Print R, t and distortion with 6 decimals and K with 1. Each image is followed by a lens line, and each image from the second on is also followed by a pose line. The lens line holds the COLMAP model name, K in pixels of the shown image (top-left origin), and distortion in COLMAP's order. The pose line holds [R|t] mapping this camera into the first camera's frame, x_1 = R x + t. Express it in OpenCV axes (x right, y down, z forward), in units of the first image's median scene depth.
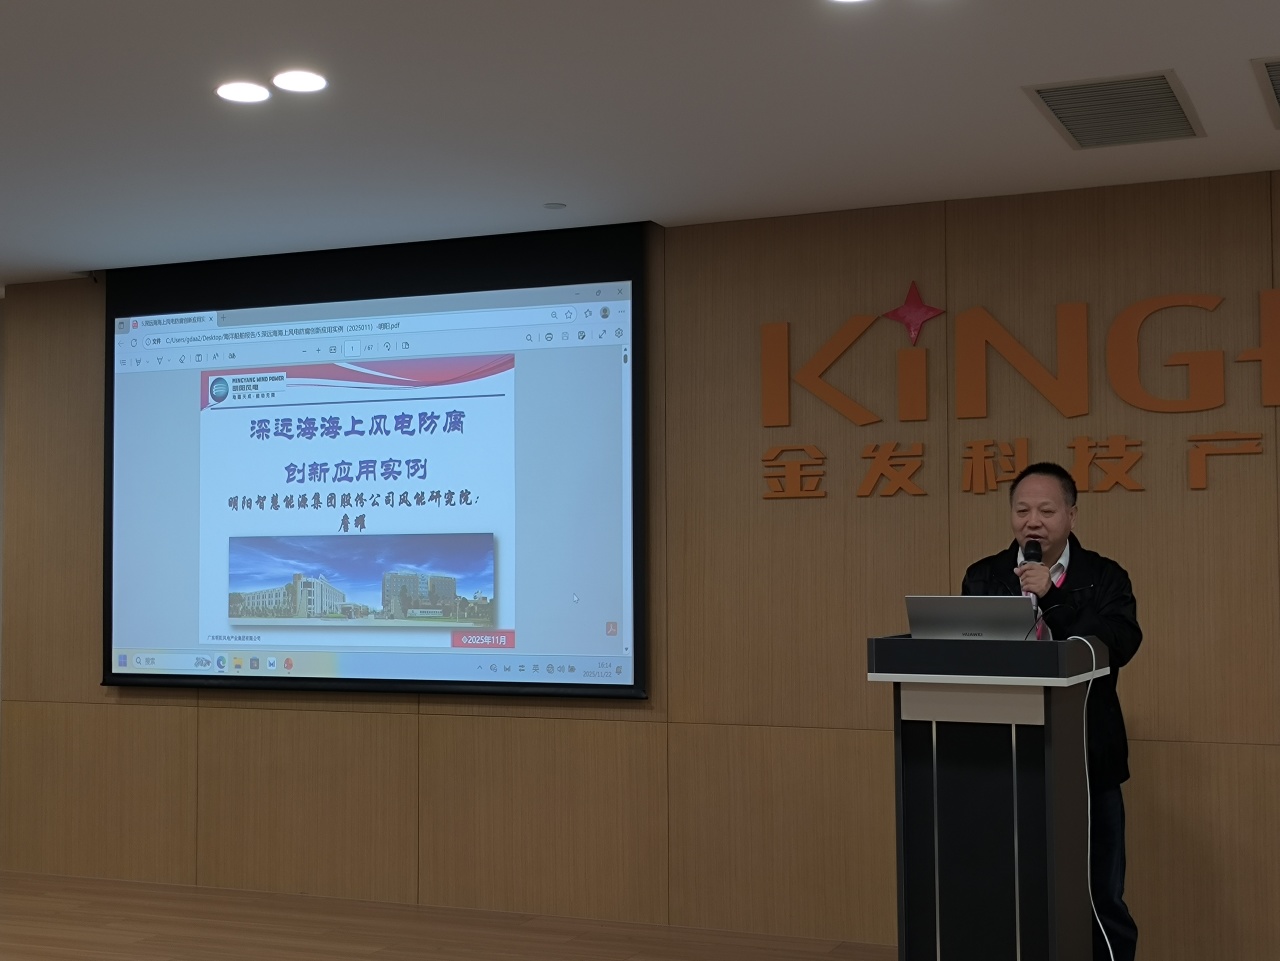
lens RADIAL K [[1737.9, 0, 640.0], [0, 1737.9, 480.5], [0, 0, 1]] dist [0.116151, -0.380174]
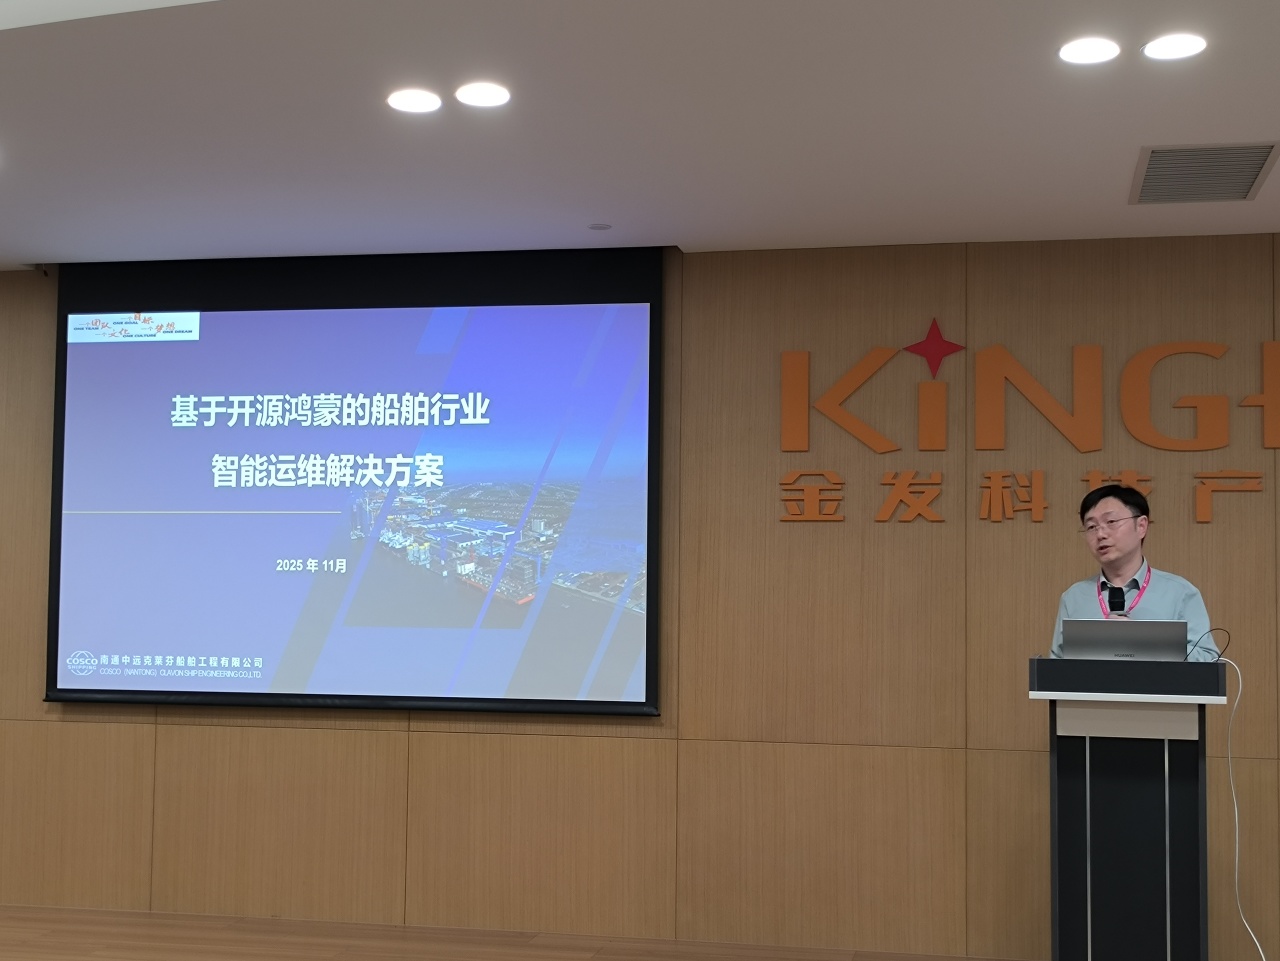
lens RADIAL K [[1737.9, 0, 640.0], [0, 1737.9, 480.5], [0, 0, 1]] dist [0.116151, -0.380174]
pose [[0.979035, 0.028127, 0.201741, -0.220599], [-0.025944, 0.999573, -0.013456, 0.002418], [-0.202033, 0.007940, 0.979346, 0.007941]]
